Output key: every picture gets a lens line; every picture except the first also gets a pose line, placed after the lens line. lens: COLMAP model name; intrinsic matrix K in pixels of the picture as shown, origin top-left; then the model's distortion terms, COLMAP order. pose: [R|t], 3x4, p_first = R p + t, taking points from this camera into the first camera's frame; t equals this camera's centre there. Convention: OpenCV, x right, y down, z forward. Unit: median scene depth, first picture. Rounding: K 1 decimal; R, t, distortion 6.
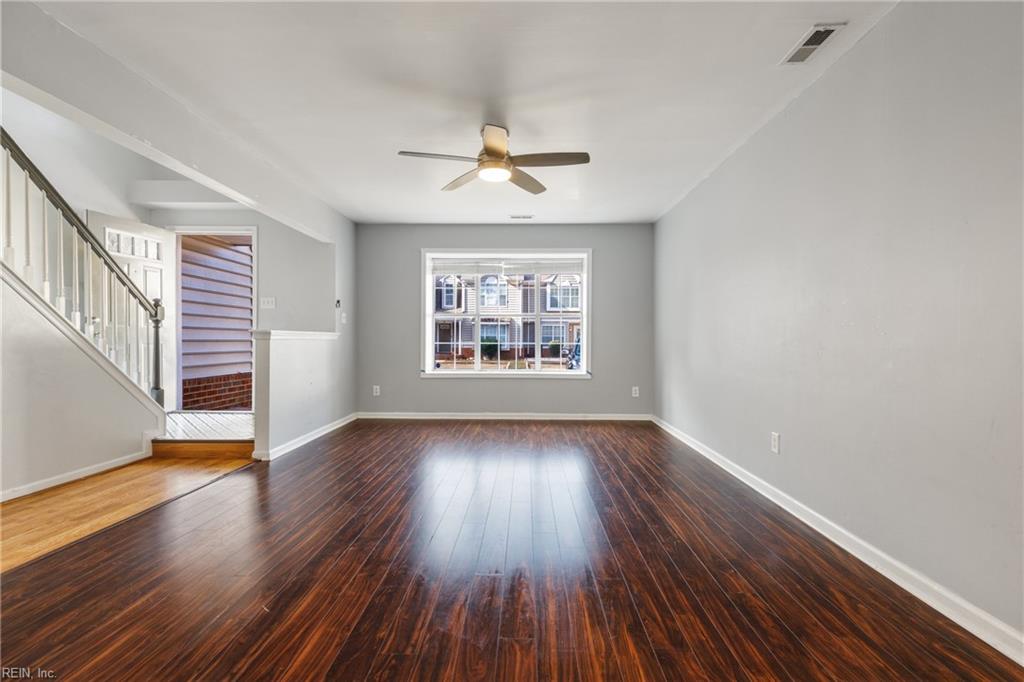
lens RADIAL K [[459.1, 0, 516.9], [0, 459.1, 344.1], [0, 0, 1]] dist [0.001184, -0.000345]
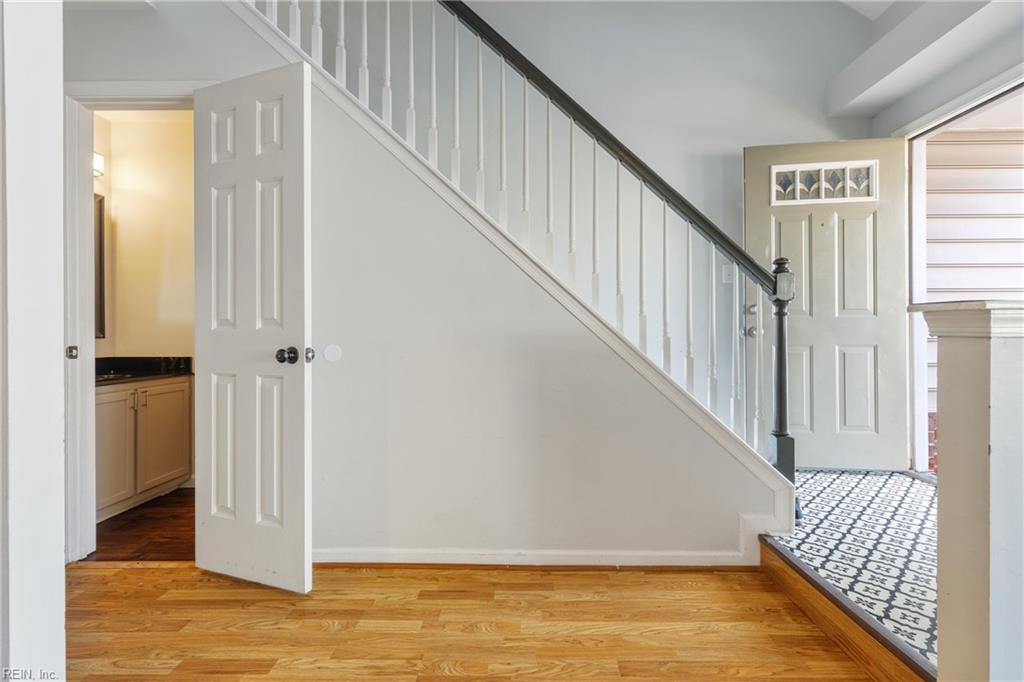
lens RADIAL K [[464.2, 0, 513.6], [0, 464.2, 334.3], [0, 0, 1]] dist [0.020436, -0.000033]
pose [[0.012108, -0.009291, -0.999884, -0.266654], [-0.004460, 0.999946, -0.009346, -0.008100], [0.999917, 0.004573, 0.012066, 0.699063]]
